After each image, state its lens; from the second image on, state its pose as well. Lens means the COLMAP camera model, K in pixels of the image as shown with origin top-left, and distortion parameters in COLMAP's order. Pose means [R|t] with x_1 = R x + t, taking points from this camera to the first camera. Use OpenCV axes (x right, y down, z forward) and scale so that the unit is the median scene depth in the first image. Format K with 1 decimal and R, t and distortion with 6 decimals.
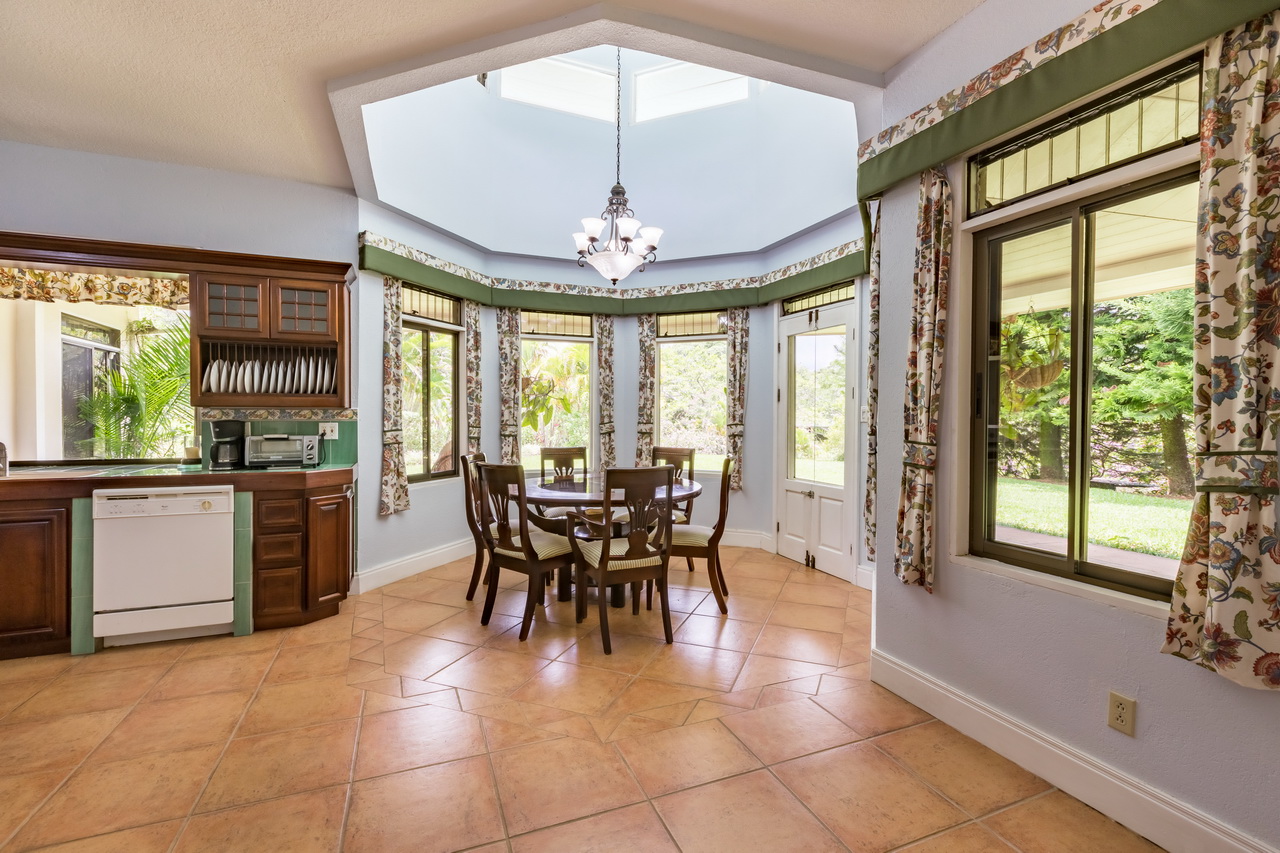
lens RADIAL K [[570.2, 0, 638.1], [0, 570.2, 422.1], [0, 0, 1]] dist [0.001323, 0.000385]
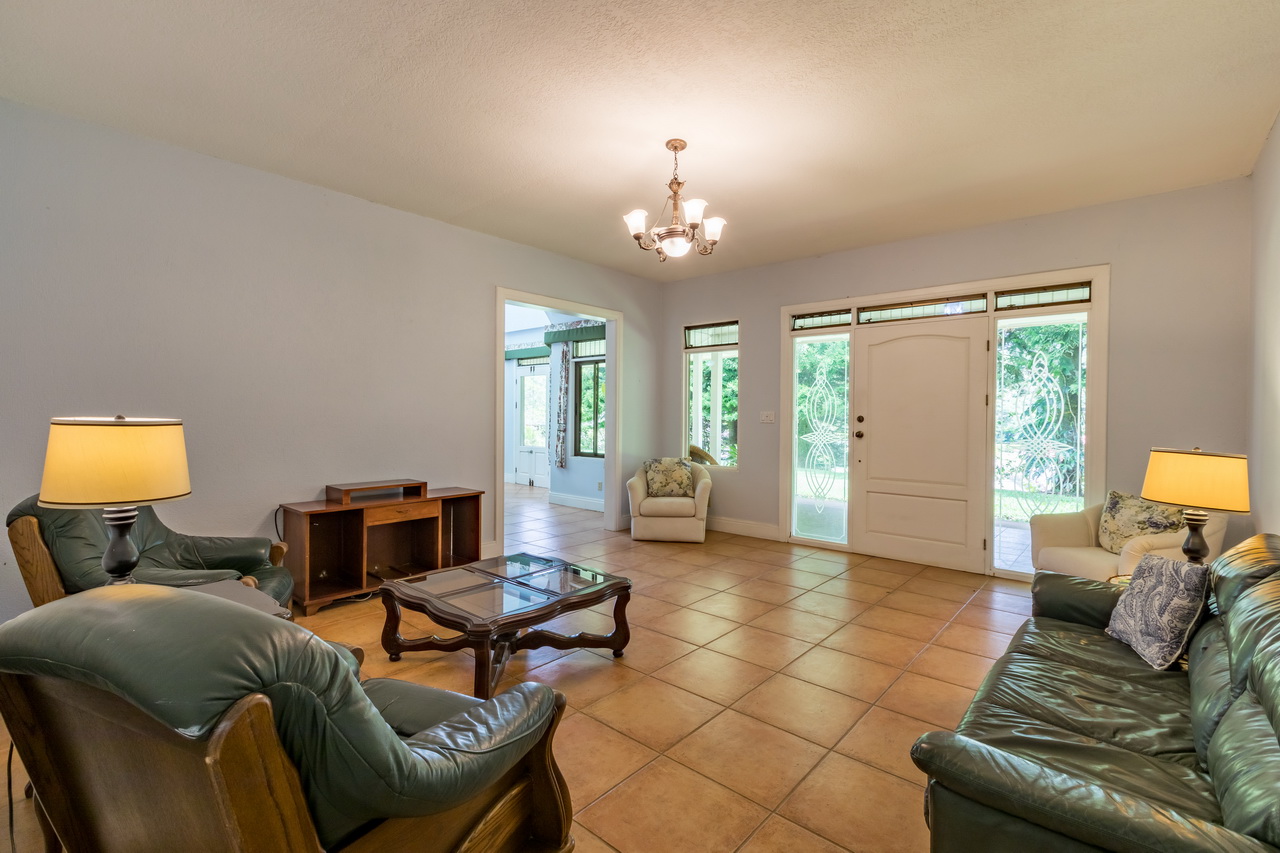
lens RADIAL K [[570.2, 0, 638.1], [0, 570.2, 422.1], [0, 0, 1]] dist [0.001323, 0.000385]
pose [[0.894275, -0.001762, 0.447514, -0.276288], [0.001526, 0.999998, 0.000888, 0.012430], [-0.447515, -0.000111, 0.894276, -1.017843]]
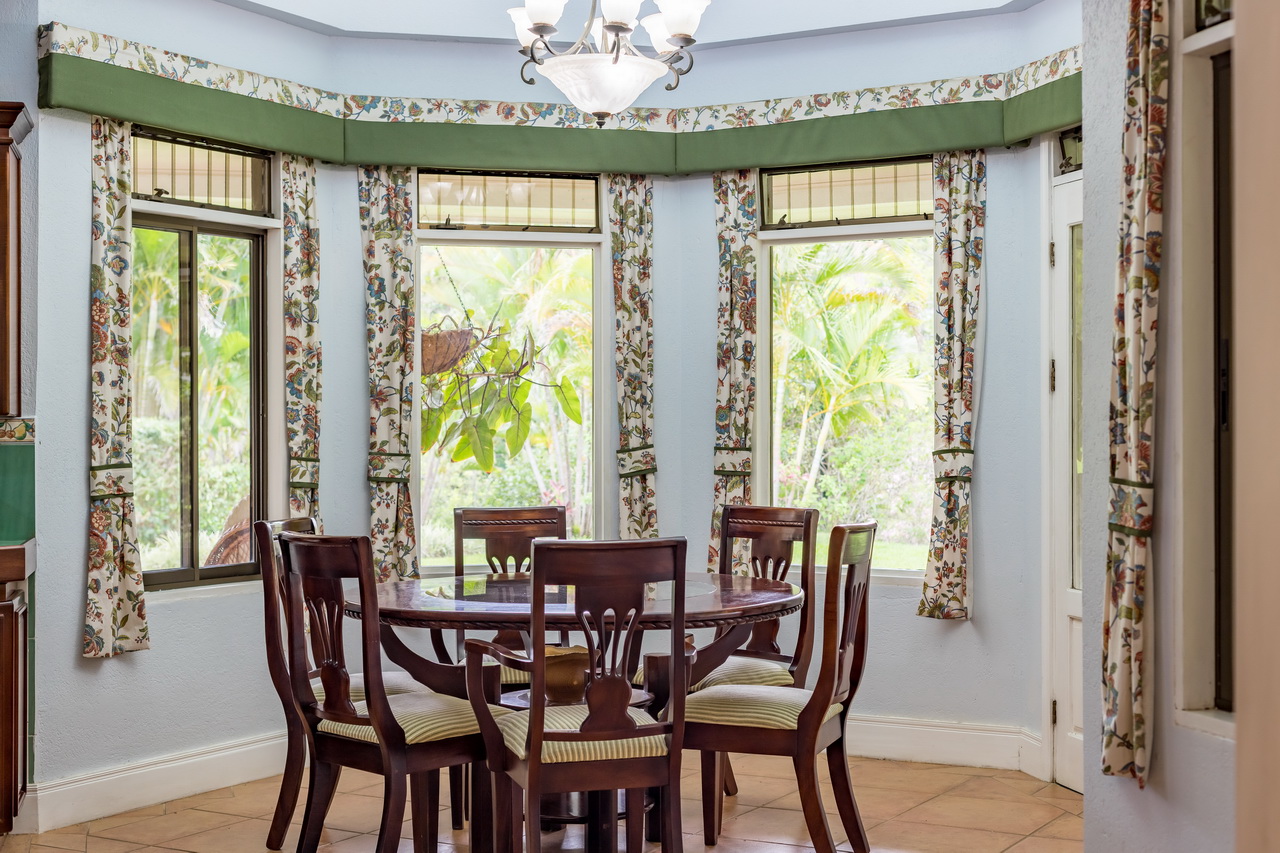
lens RADIAL K [[1840.5, 0, 662.7], [0, 1840.5, 423.4], [0, 0, 1]] dist [0.017161, -0.118791]
pose [[0.991617, -0.005937, -0.129078, 0.145222], [0.003982, 0.999873, -0.015401, 0.004190], [0.129153, 0.014758, 0.991515, -0.292167]]
